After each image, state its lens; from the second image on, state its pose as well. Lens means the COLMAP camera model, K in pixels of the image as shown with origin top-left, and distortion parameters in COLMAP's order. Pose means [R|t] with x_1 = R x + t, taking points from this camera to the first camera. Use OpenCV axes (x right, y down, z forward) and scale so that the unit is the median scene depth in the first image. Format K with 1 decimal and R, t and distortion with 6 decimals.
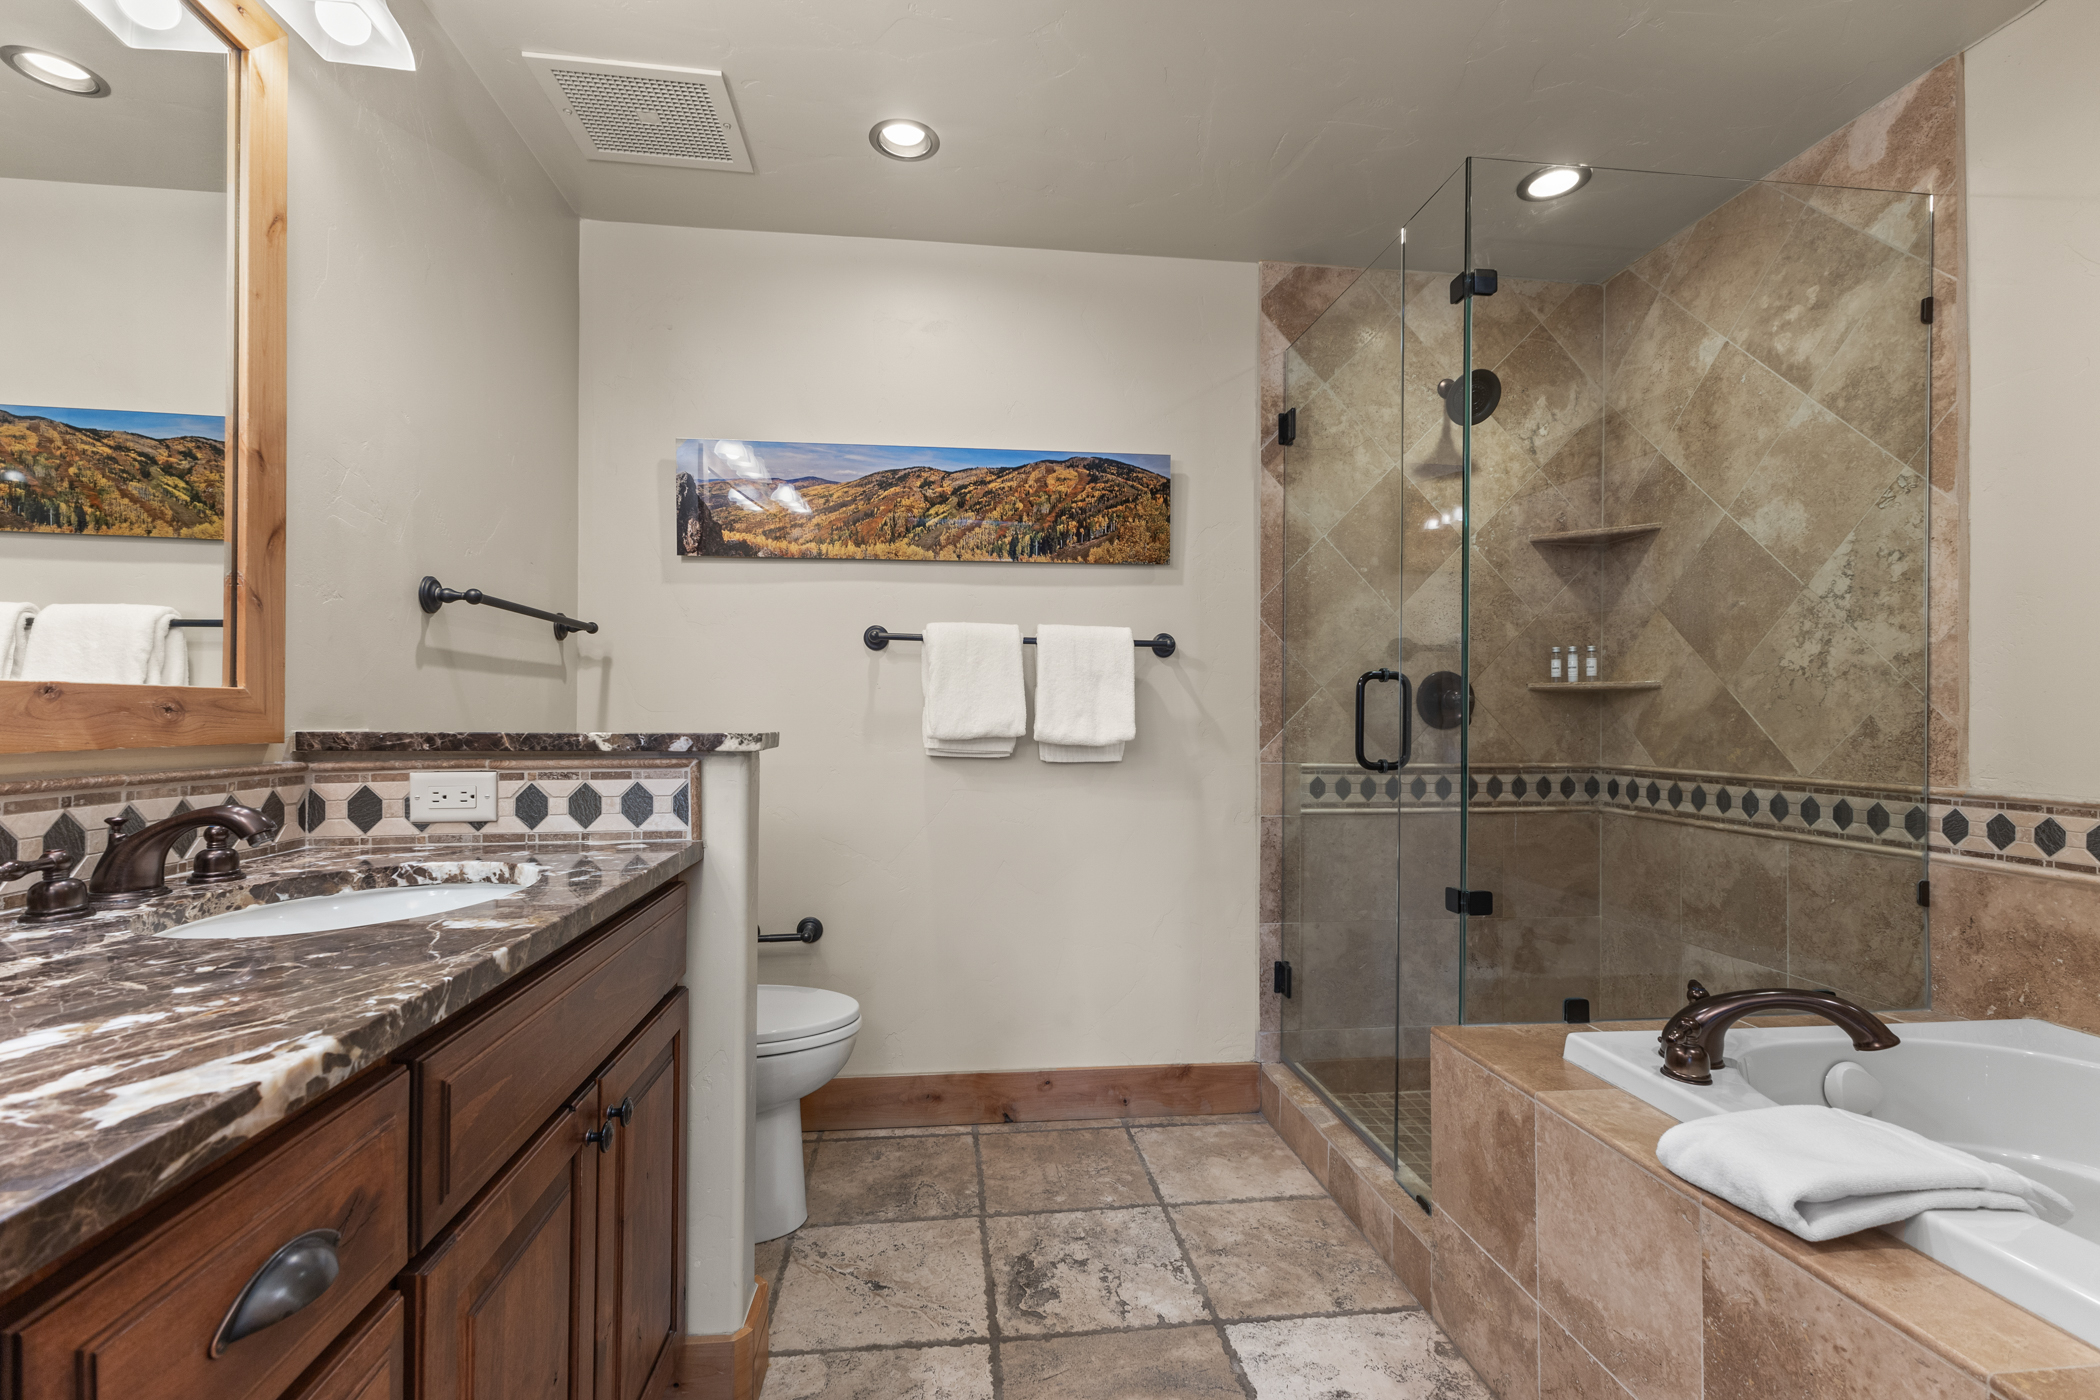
lens RADIAL K [[937.2, 0, 1046.6], [0, 937.2, 726.3], [0, 0, 1]] dist [0.007010, 0.000244]
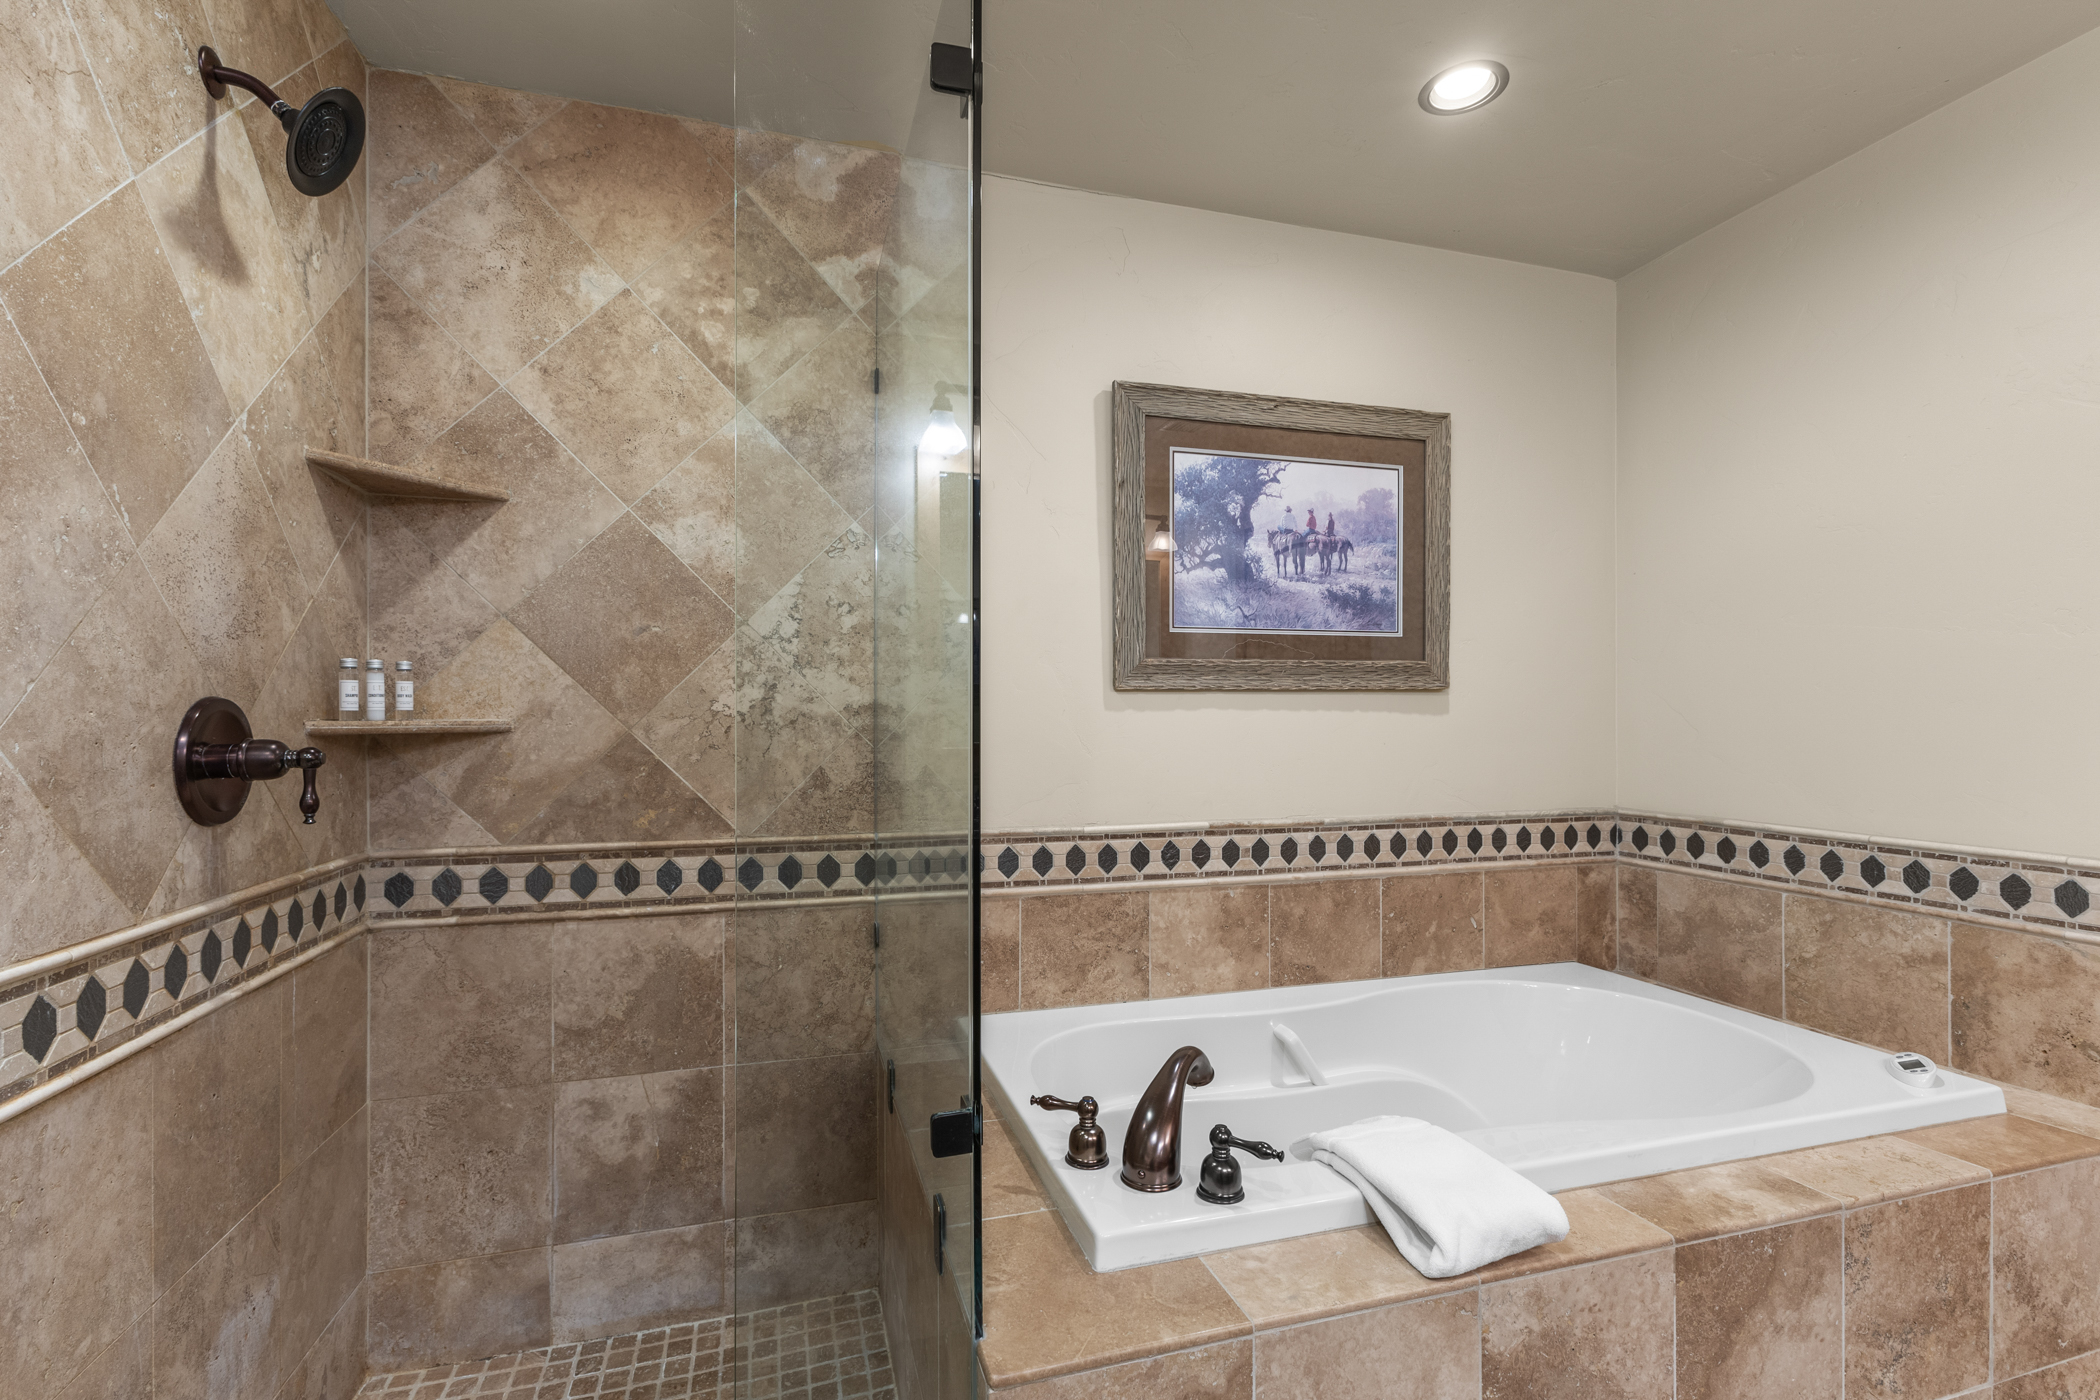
lens RADIAL K [[937.2, 0, 1046.6], [0, 937.2, 726.3], [0, 0, 1]] dist [0.007010, 0.000244]
pose [[-0.169648, -0.009032, 0.985463, -0.109324], [0.010990, 0.999878, 0.011056, -0.054641], [-0.985443, 0.012706, -0.169528, 0.832209]]
